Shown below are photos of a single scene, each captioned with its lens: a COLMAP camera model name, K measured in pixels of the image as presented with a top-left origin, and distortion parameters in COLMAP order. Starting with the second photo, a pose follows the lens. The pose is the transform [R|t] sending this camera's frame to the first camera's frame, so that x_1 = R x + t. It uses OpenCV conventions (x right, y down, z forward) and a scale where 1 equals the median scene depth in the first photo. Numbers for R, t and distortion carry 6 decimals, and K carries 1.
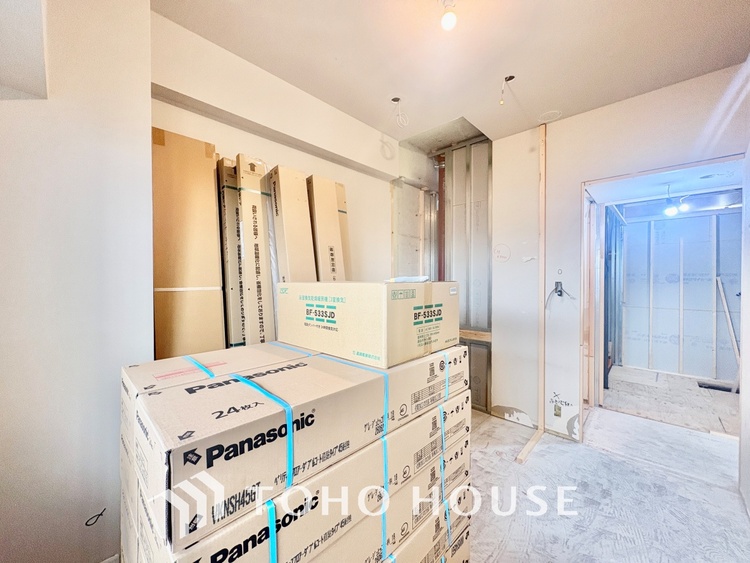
lens RADIAL K [[301.3, 0, 375.0], [0, 301.3, 280.9], [0, 0, 1]] dist [-0.000952, 0.000298]
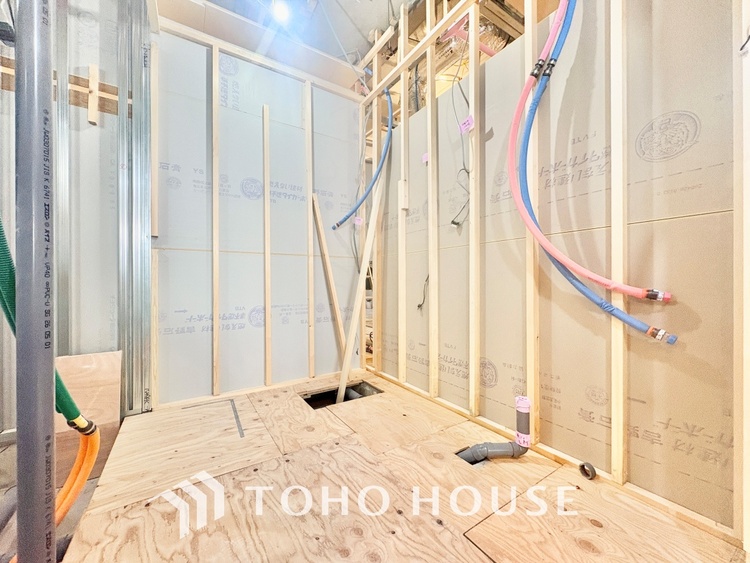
lens RADIAL K [[301.3, 0, 376.2], [0, 301.3, 278.9], [0, 0, 1]] dist [-0.000952, 0.000298]
pose [[0.227798, 0.000154, 0.973708, 0.561871], [0.013499, 0.999903, -0.003316, 0.135438], [-0.973615, 0.013899, 0.227774, 0.692284]]
